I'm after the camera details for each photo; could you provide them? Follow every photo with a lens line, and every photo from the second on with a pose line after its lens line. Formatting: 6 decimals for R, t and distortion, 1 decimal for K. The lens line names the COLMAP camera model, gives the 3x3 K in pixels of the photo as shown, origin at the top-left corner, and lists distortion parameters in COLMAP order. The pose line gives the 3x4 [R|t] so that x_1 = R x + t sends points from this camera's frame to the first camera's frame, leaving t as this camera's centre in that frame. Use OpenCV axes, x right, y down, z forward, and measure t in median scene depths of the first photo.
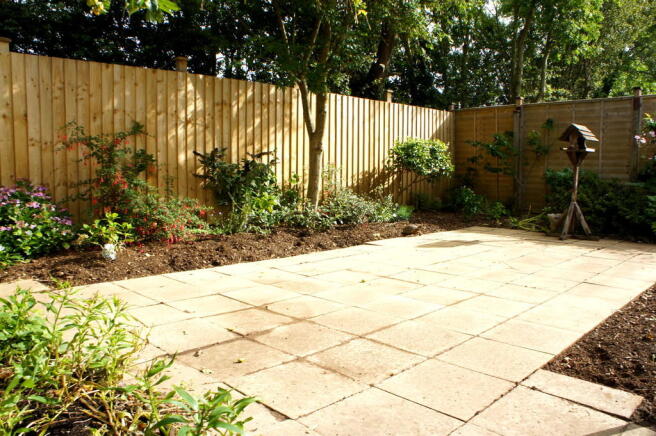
lens RADIAL K [[536.6, 0, 329.4], [0, 536.6, 219.0], [0, 0, 1]] dist [-0.087472, 0.020840]
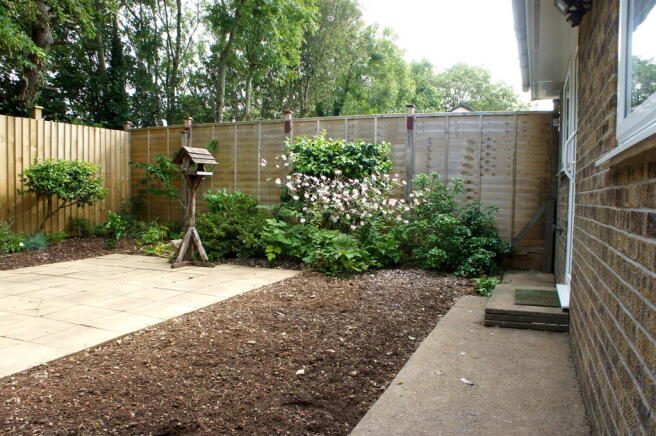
lens RADIAL K [[536.6, 0, 326.6], [0, 536.6, 216.3], [0, 0, 1]] dist [-0.087472, 0.020840]
pose [[0.933713, -0.019664, 0.357481, 0.275650], [0.032844, 0.998985, -0.030835, -0.011198], [-0.356512, 0.040532, 0.933411, 0.000717]]
